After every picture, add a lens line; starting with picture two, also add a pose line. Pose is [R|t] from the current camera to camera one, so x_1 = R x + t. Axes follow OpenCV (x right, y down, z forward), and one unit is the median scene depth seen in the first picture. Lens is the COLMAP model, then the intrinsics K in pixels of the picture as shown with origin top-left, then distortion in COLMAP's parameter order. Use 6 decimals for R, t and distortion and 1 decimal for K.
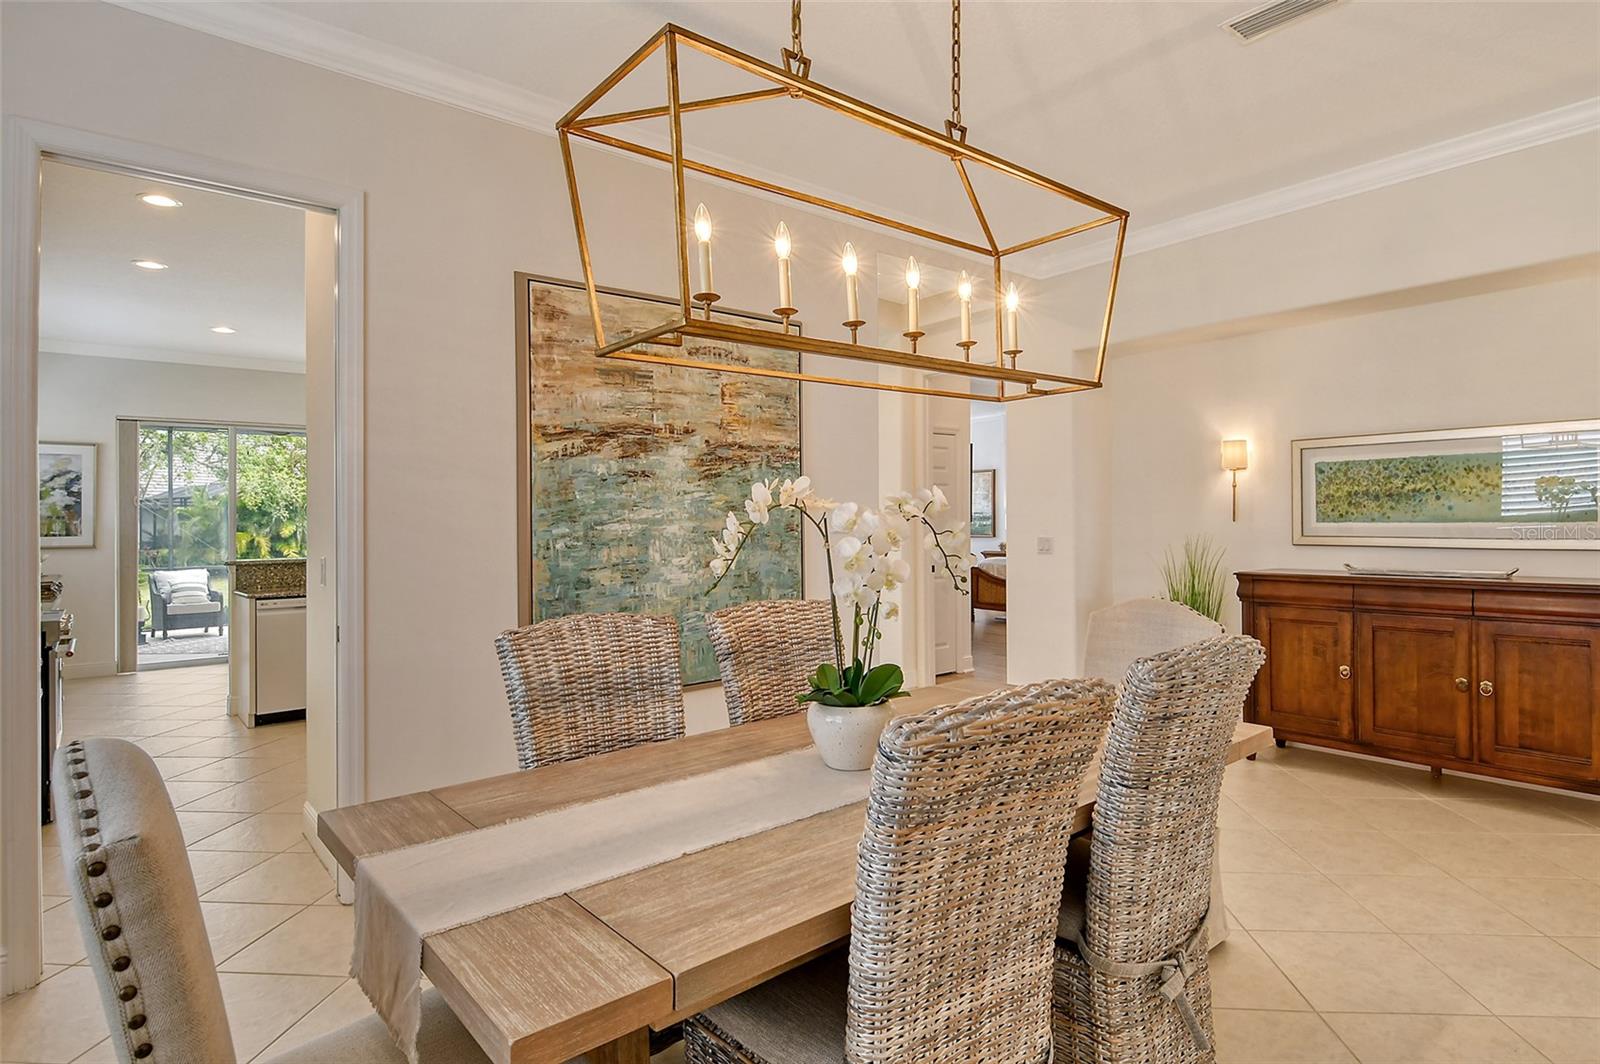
lens RADIAL K [[850.6, 0, 820.0], [0, 850.6, 509.8], [0, 0, 1]] dist [0.016578, -0.000317]
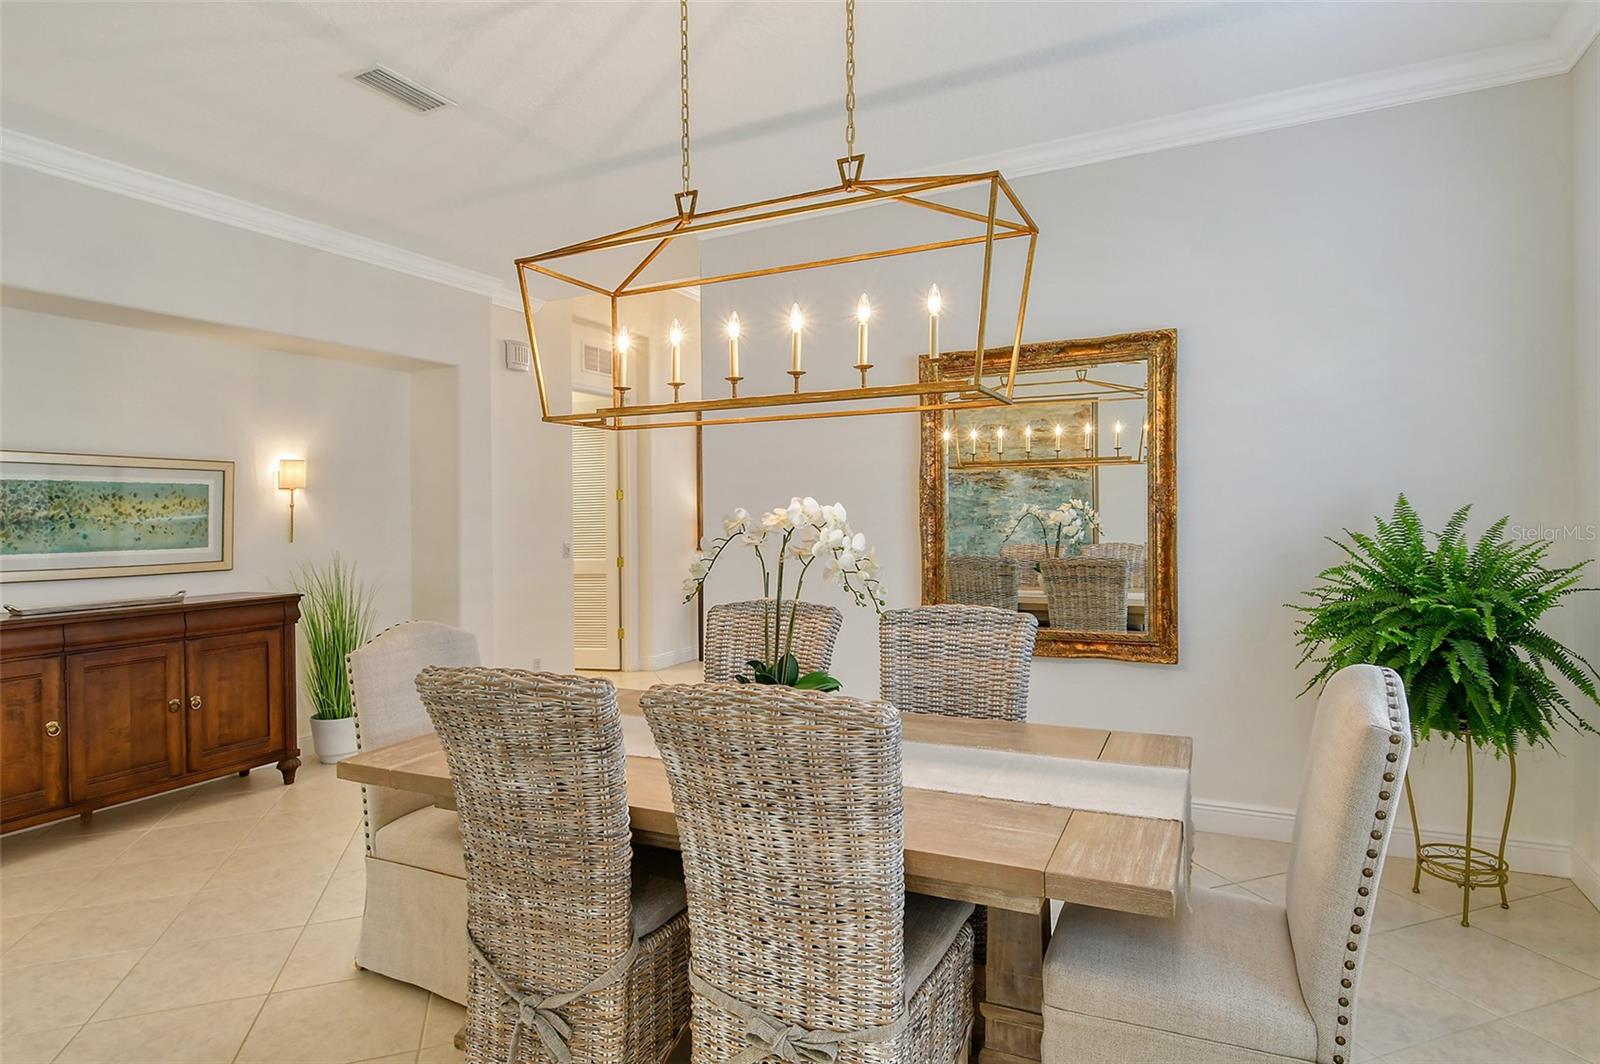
lens RADIAL K [[891.0, 0, 792.8], [0, 891.0, 515.9], [0, 0, 1]] dist [-0.001388, -0.000926]
pose [[-0.399114, 0.022303, 0.916630, -0.508706], [0.013083, 0.999741, -0.018628, 0.003576], [-0.916808, 0.004558, -0.399303, 0.691134]]
